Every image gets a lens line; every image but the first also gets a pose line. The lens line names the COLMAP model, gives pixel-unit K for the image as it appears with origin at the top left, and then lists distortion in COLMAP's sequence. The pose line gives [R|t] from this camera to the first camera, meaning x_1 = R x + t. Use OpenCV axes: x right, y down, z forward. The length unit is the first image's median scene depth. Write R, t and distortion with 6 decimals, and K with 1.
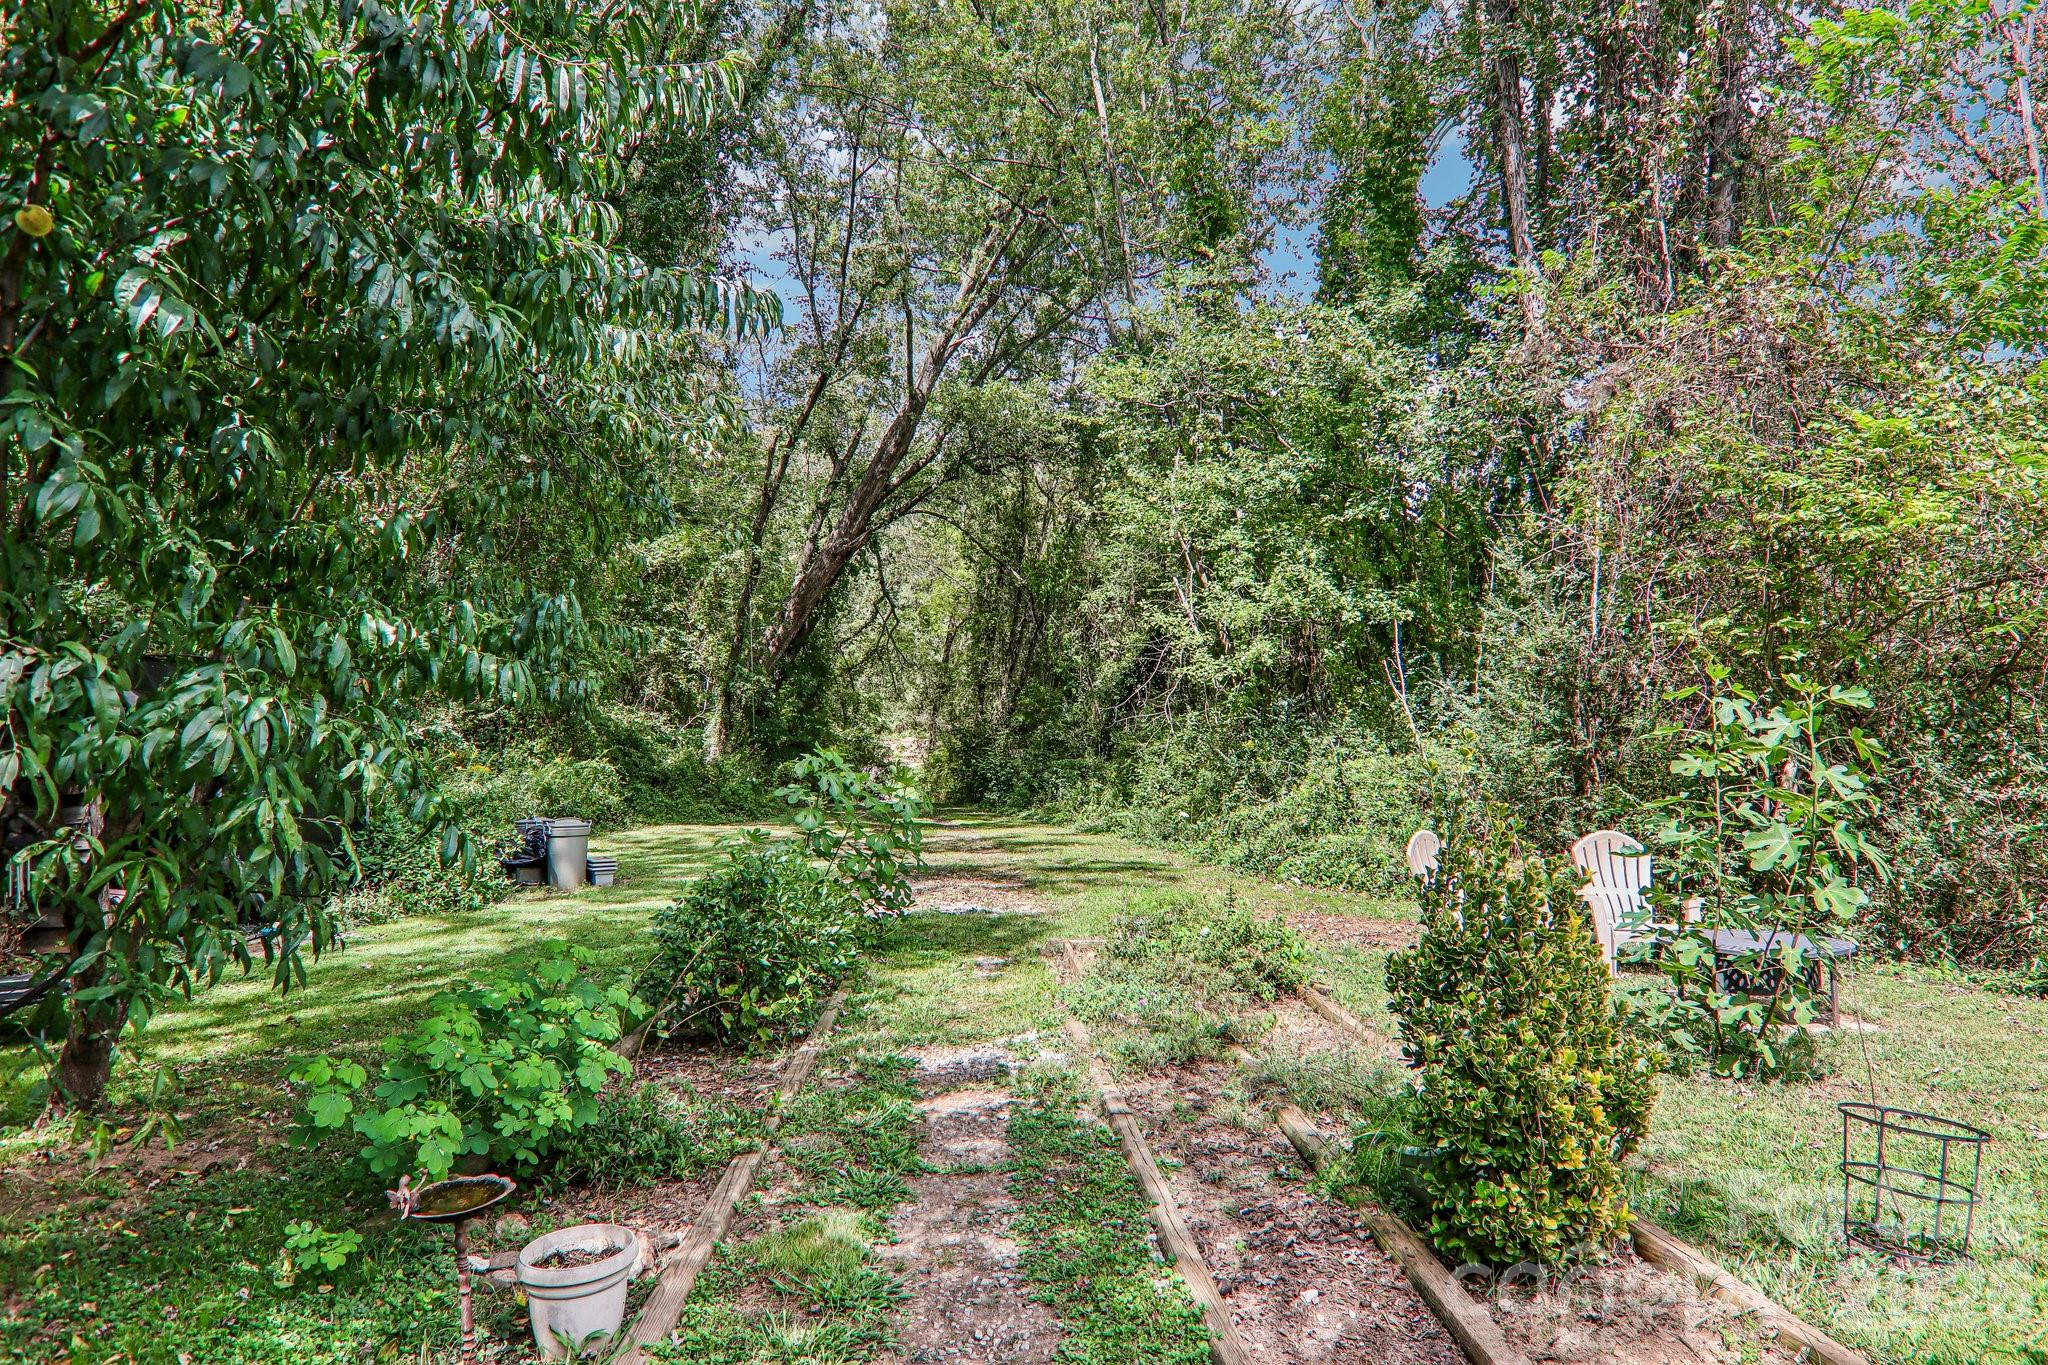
lens RADIAL K [[1148.5, 0, 1026.0], [0, 1148.5, 700.8], [0, 0, 1]] dist [0.001334, -0.000556]
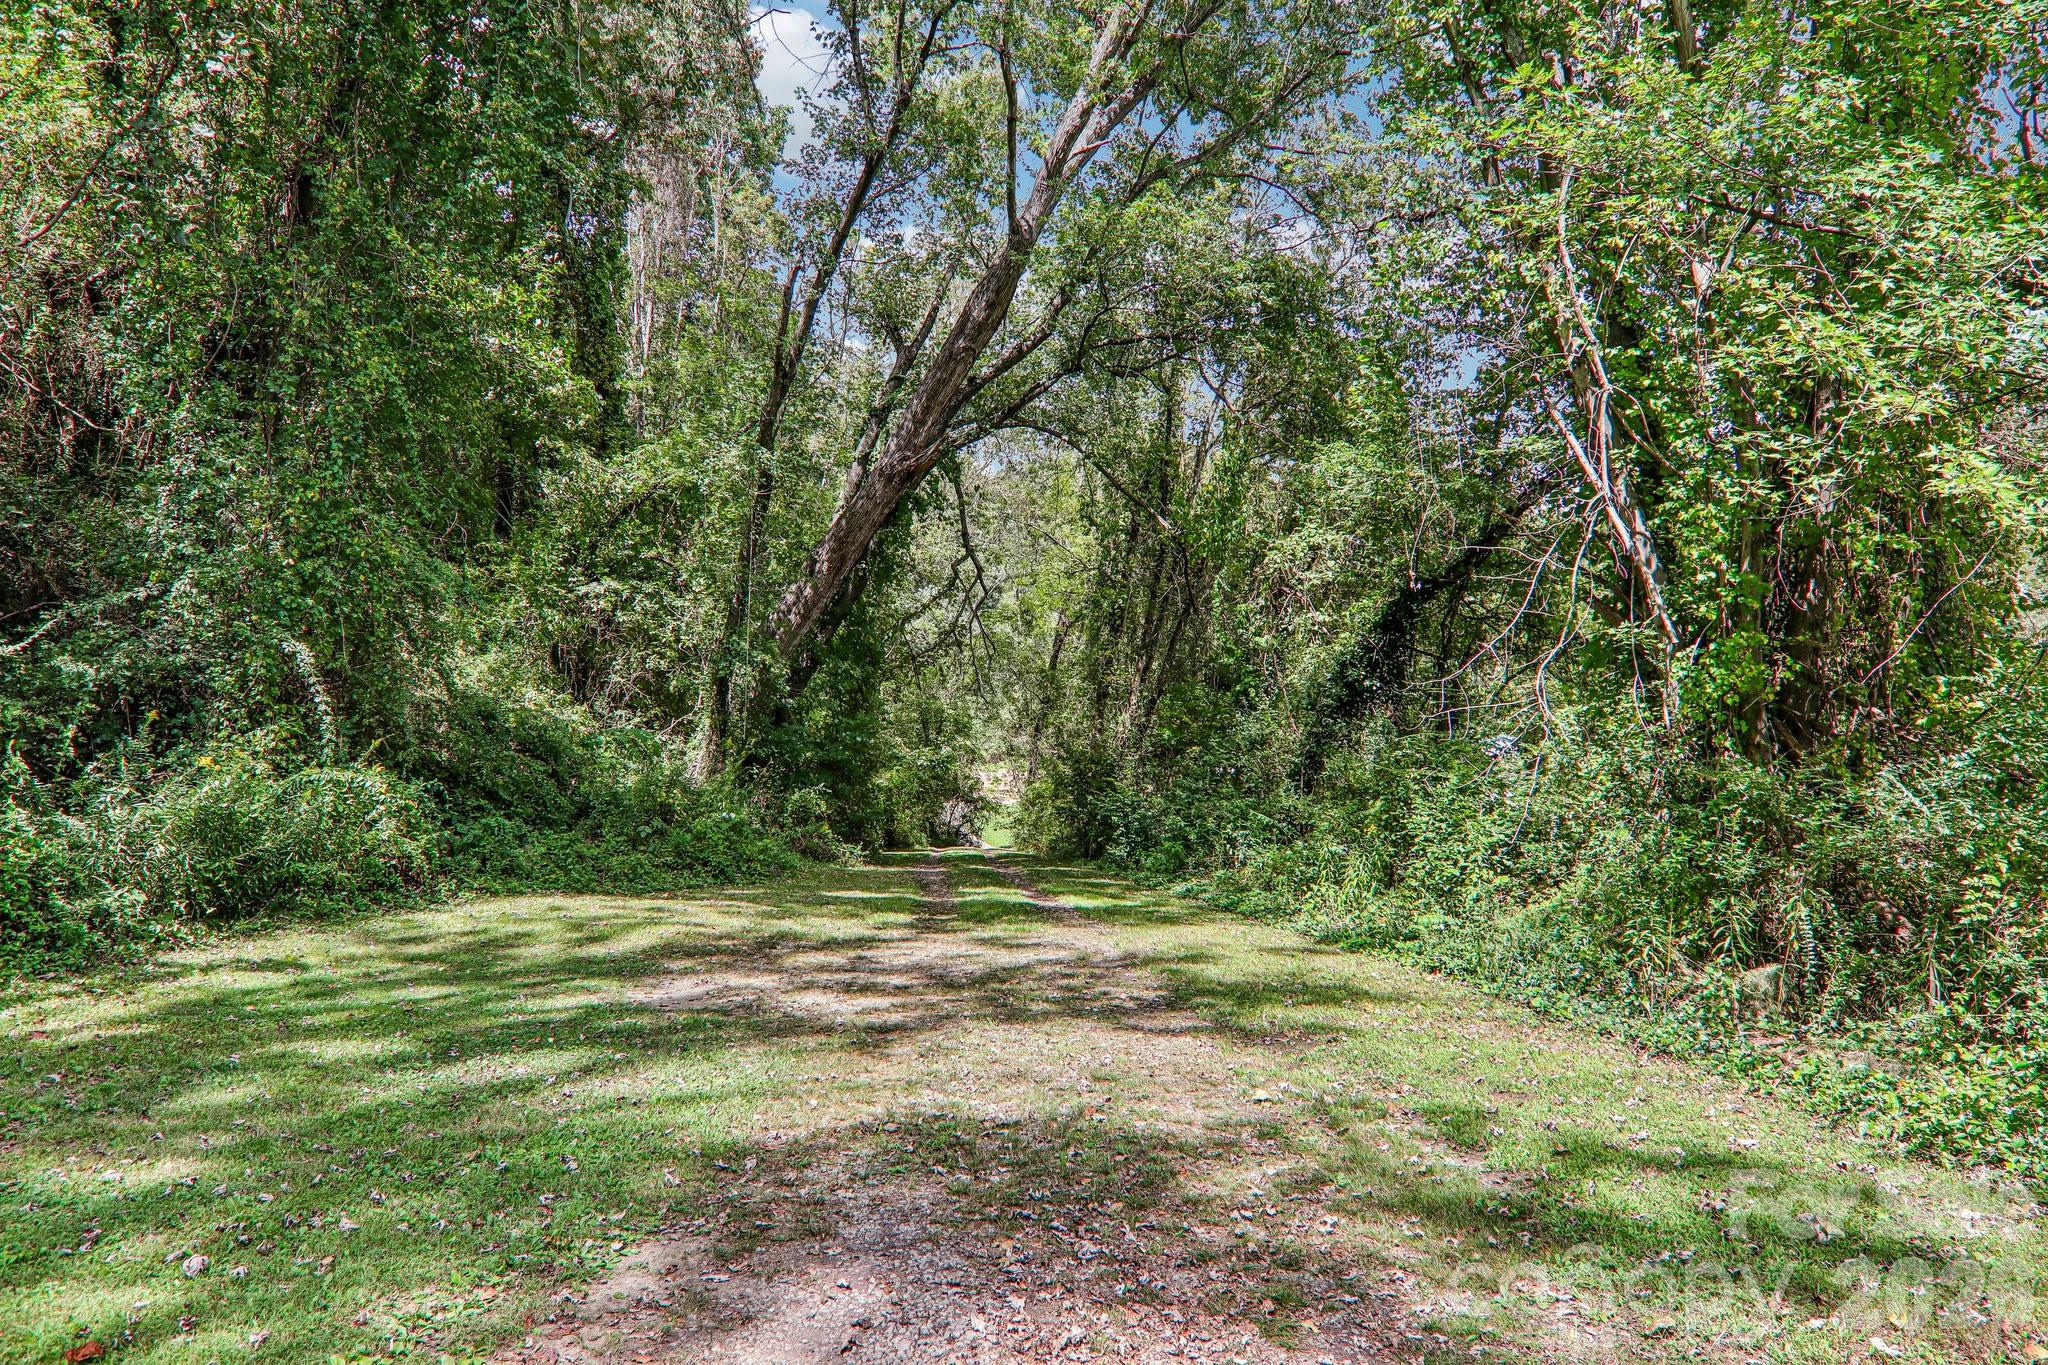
lens RADIAL K [[1199.5, 0, 1024.0], [0, 1199.5, 682.5], [0, 0, 1]] dist [-0.000045, 0.000431]
pose [[0.995502, 0.022355, -0.092061, -0.023531], [-0.026512, 0.998672, -0.044178, 0.018546], [0.090951, 0.046420, 0.994773, 0.316681]]
